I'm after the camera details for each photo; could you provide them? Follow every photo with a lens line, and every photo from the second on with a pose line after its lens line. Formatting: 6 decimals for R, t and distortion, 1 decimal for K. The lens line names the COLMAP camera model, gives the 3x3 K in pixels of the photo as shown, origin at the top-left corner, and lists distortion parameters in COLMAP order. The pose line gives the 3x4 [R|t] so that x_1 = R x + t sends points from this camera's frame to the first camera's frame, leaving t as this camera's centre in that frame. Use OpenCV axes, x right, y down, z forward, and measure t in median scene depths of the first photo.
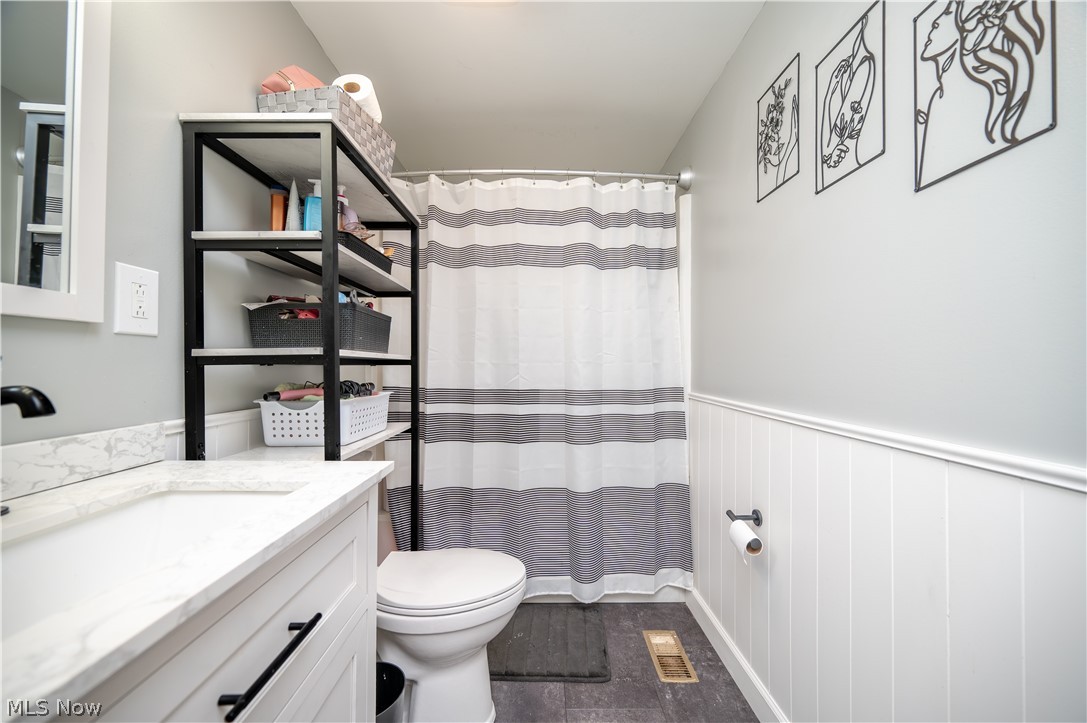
lens RADIAL K [[430.4, 0, 513.5], [0, 430.4, 359.4], [0, 0, 1]] dist [-0.003818, 0.000000]
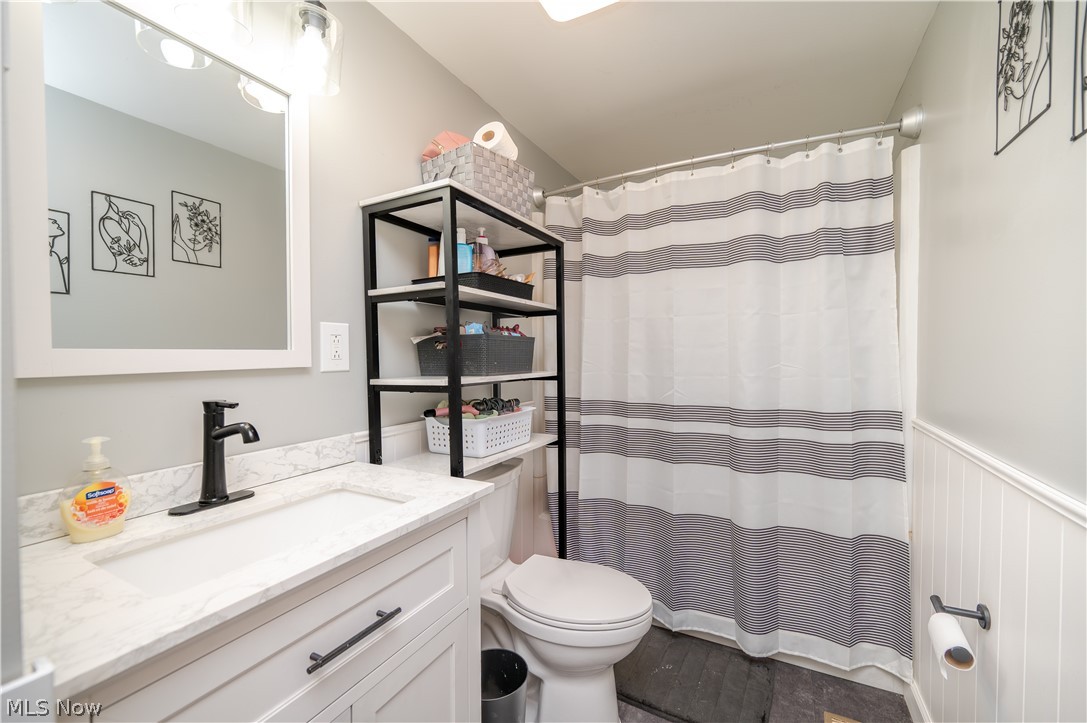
lens RADIAL K [[430.4, 0, 505.8], [0, 430.4, 364.8], [0, 0, 1]] dist [-0.003818, 0.000000]
pose [[0.874026, -0.010756, -0.485761, 0.186715], [0.026858, 0.999296, 0.026198, -0.064351], [0.485137, -0.035944, 0.873699, 0.025687]]
